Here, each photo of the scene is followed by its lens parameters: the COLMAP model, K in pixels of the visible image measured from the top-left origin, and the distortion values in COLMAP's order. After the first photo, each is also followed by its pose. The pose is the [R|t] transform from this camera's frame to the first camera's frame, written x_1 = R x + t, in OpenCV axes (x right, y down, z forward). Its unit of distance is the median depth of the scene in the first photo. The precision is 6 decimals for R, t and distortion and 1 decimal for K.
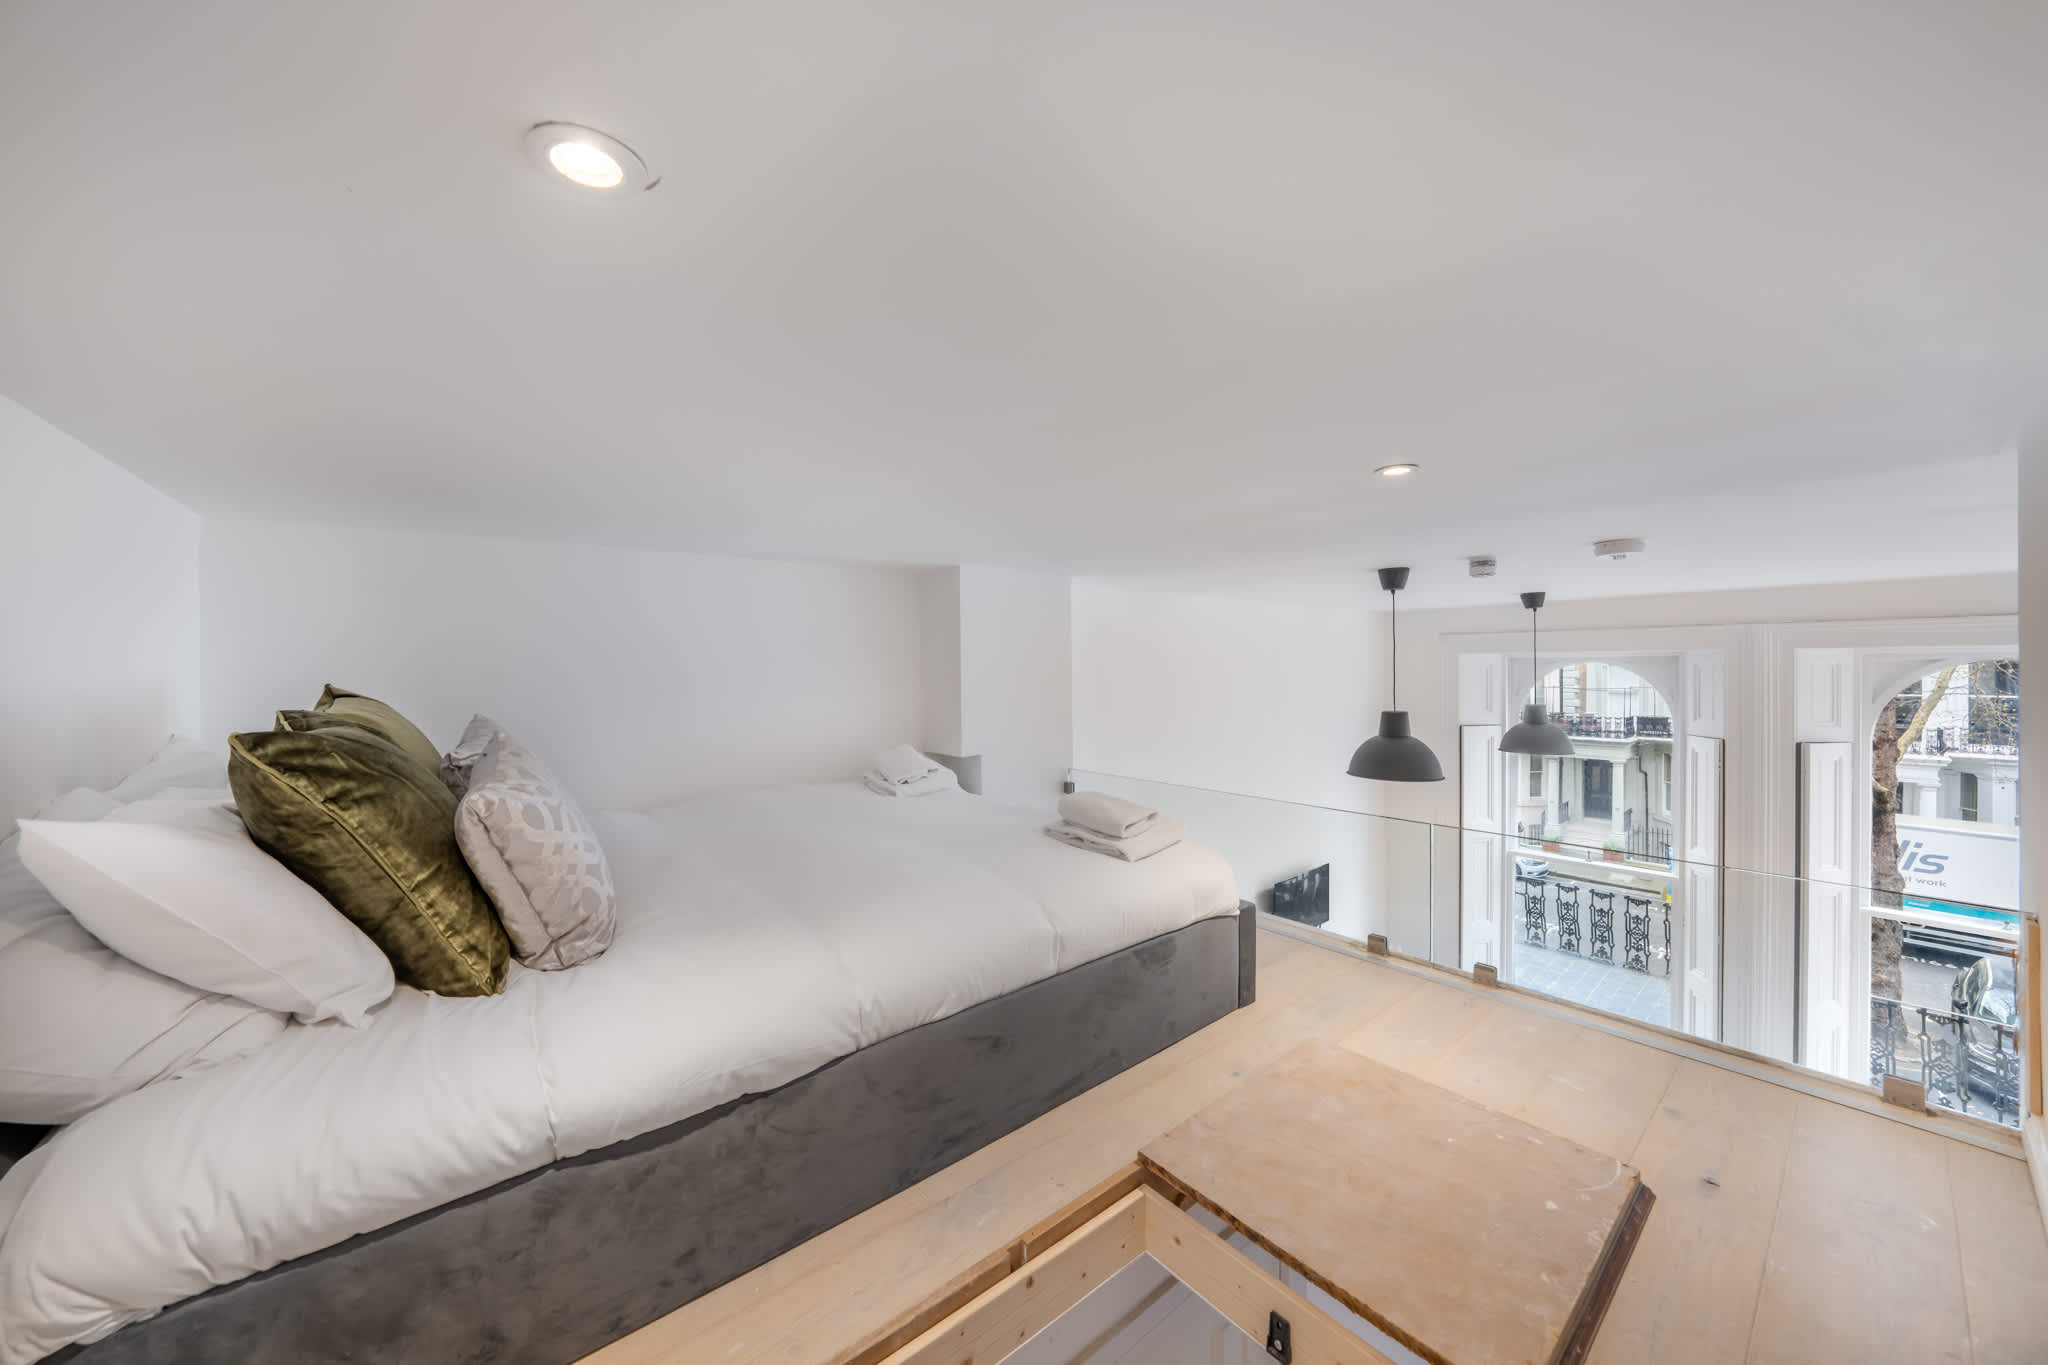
lens RADIAL K [[710.3, 0, 1041.5], [0, 710.3, 670.5], [0, 0, 1]] dist [-0.017051, 0.001667]
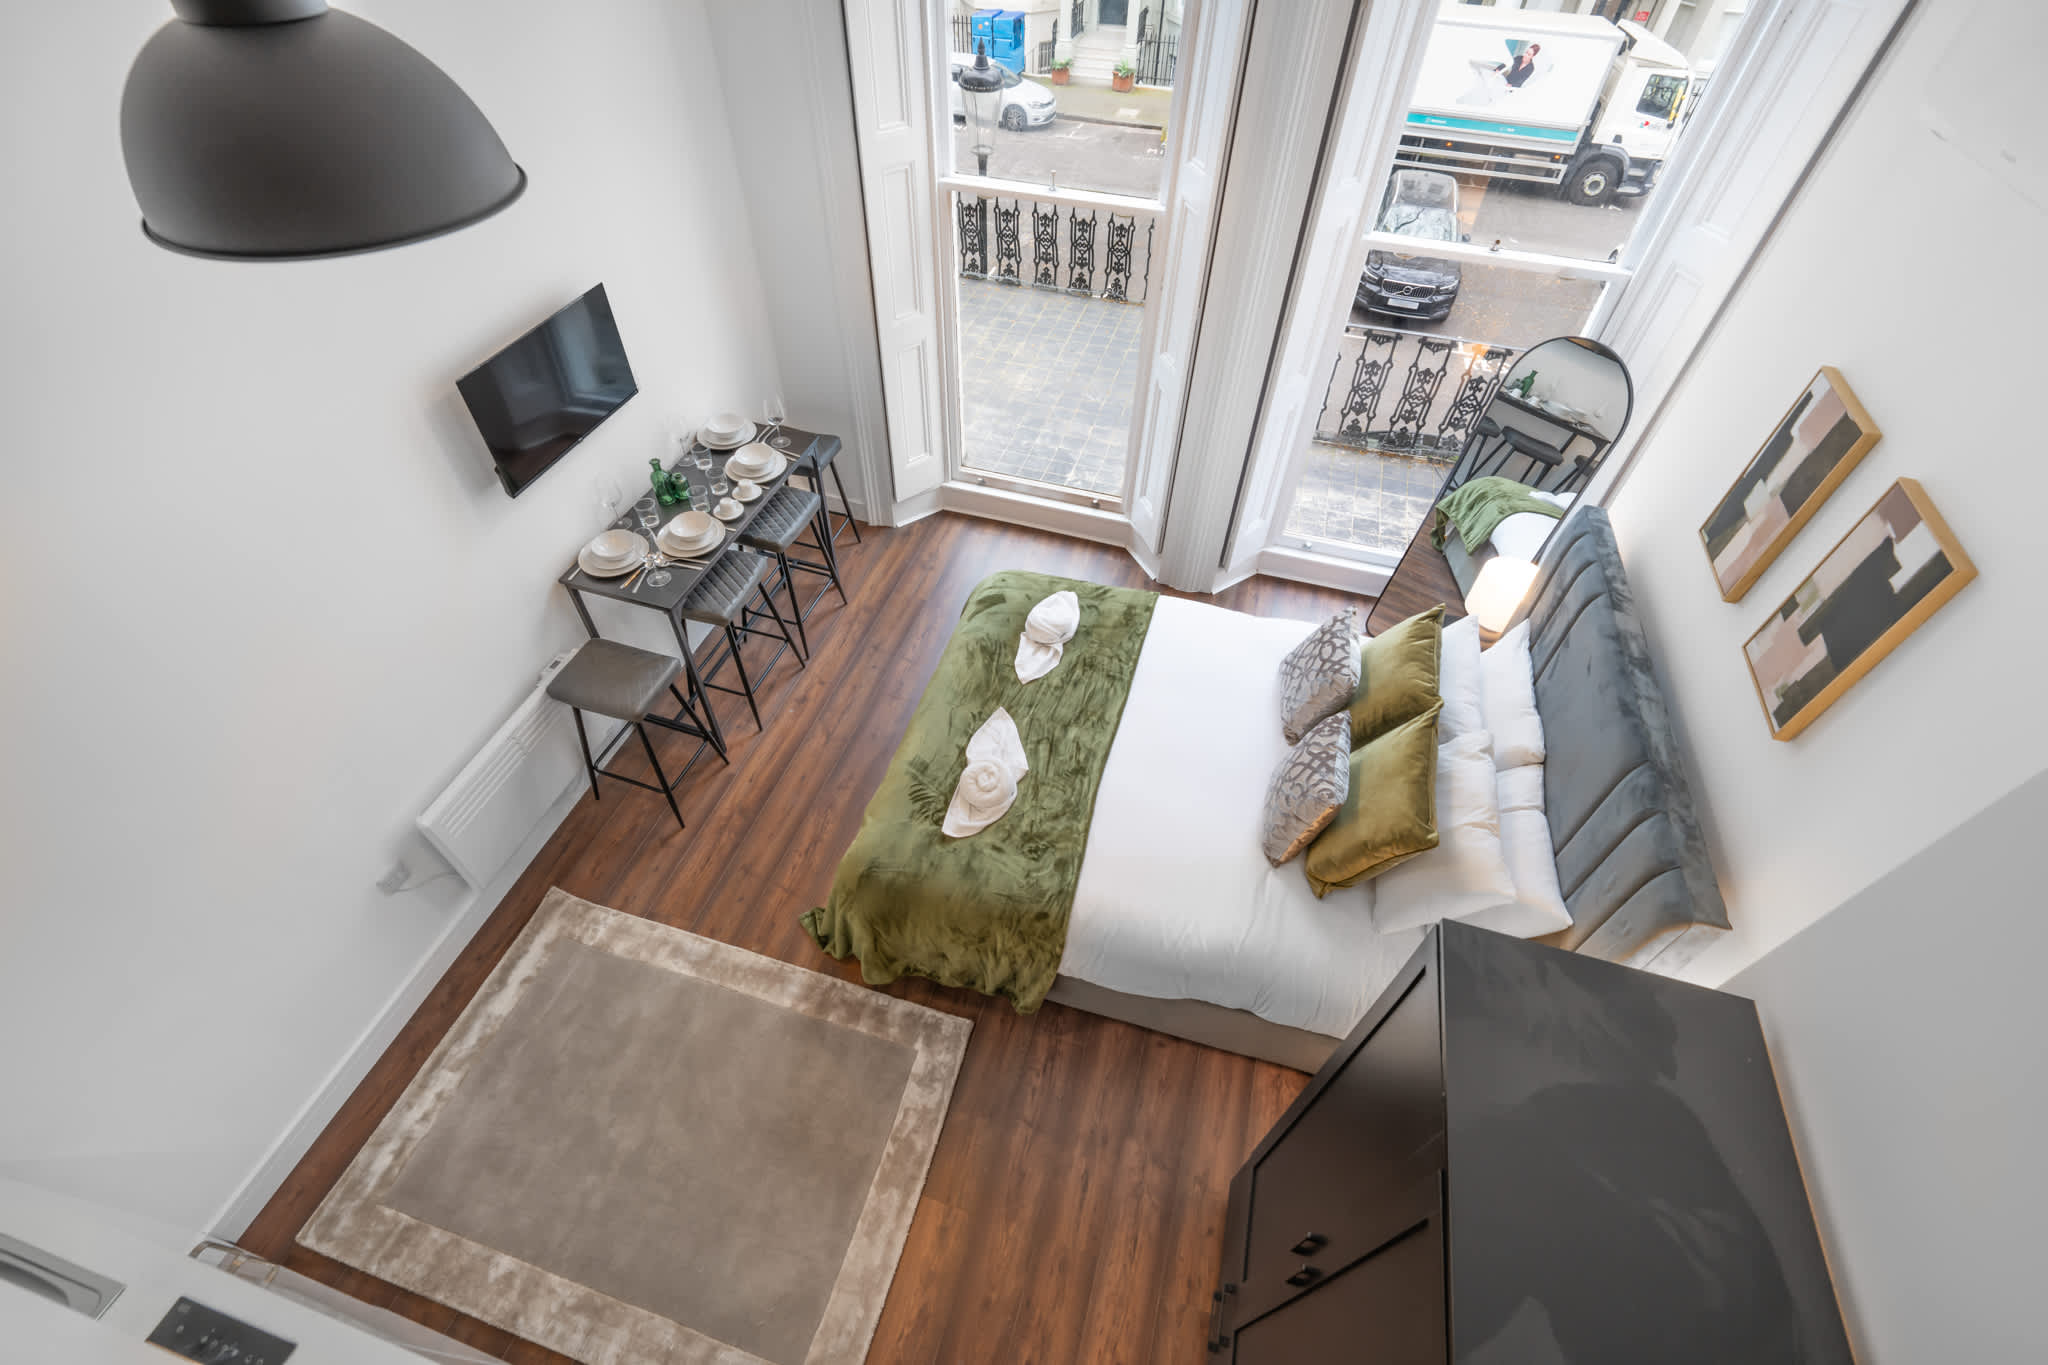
lens RADIAL K [[864.3, 0, 1035.3], [0, 864.3, 678.2], [0, 0, 1]] dist [-0.003337, -0.000258]
pose [[0.832291, -0.388773, 0.395154, 0.212085], [-0.030323, 0.679842, 0.732731, 0.010598], [-0.553509, -0.621828, 0.554038, 0.231161]]
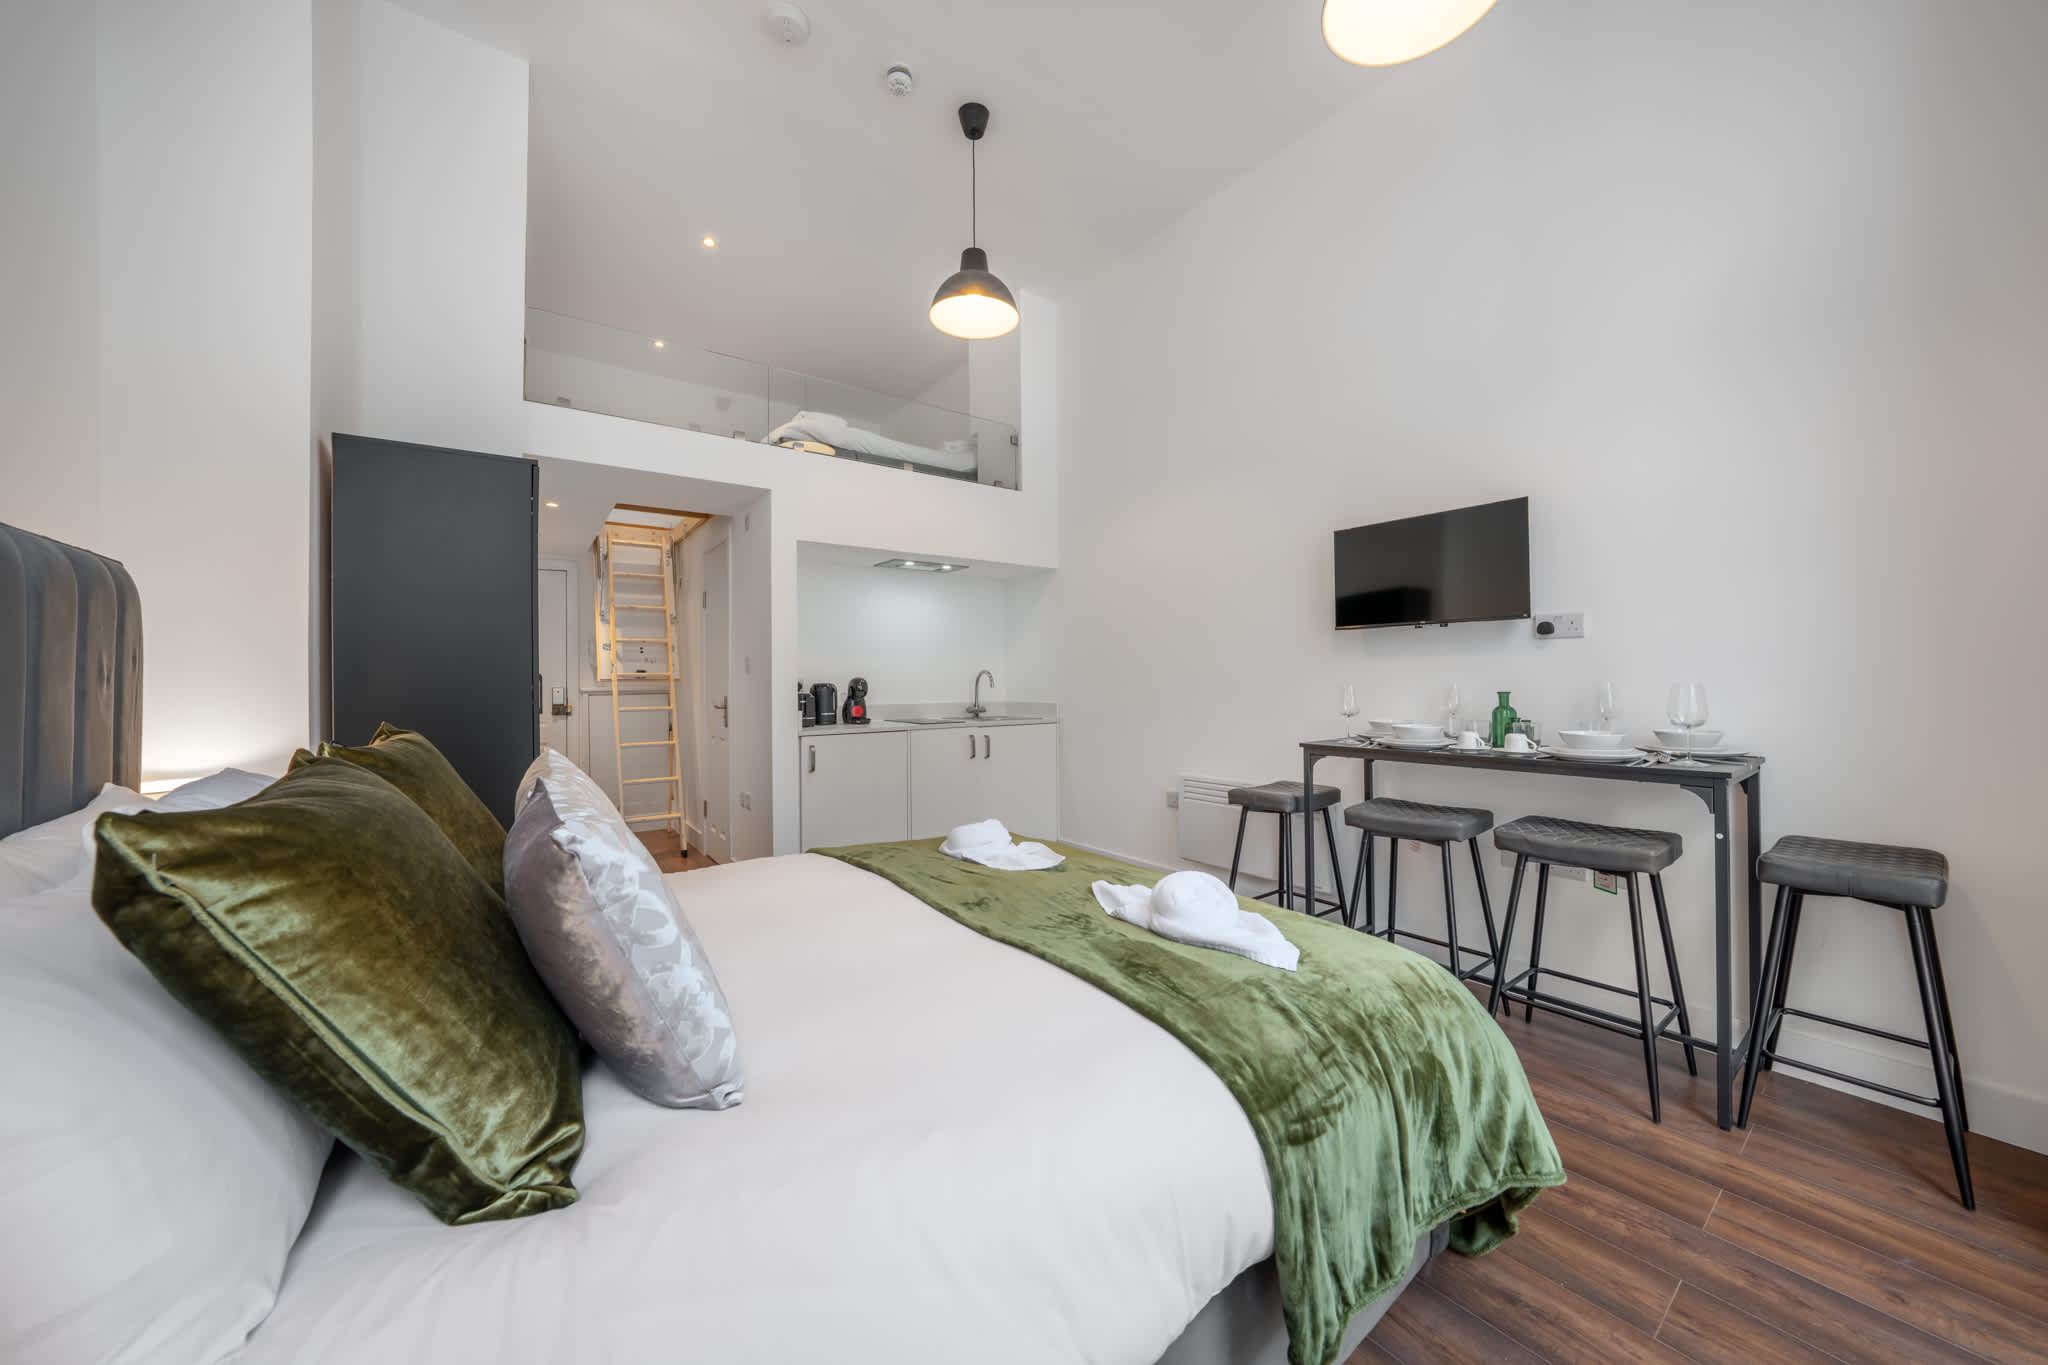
lens RADIAL K [[710.3, 0, 1021.1], [0, 710.3, 677.9], [0, 0, 1]] dist [-0.017051, 0.001667]
pose [[-0.078011, 0.000173, -0.996952, 0.612545], [-0.004256, 0.999991, 0.000507, 0.270010], [0.996943, 0.004283, -0.078010, 0.476330]]
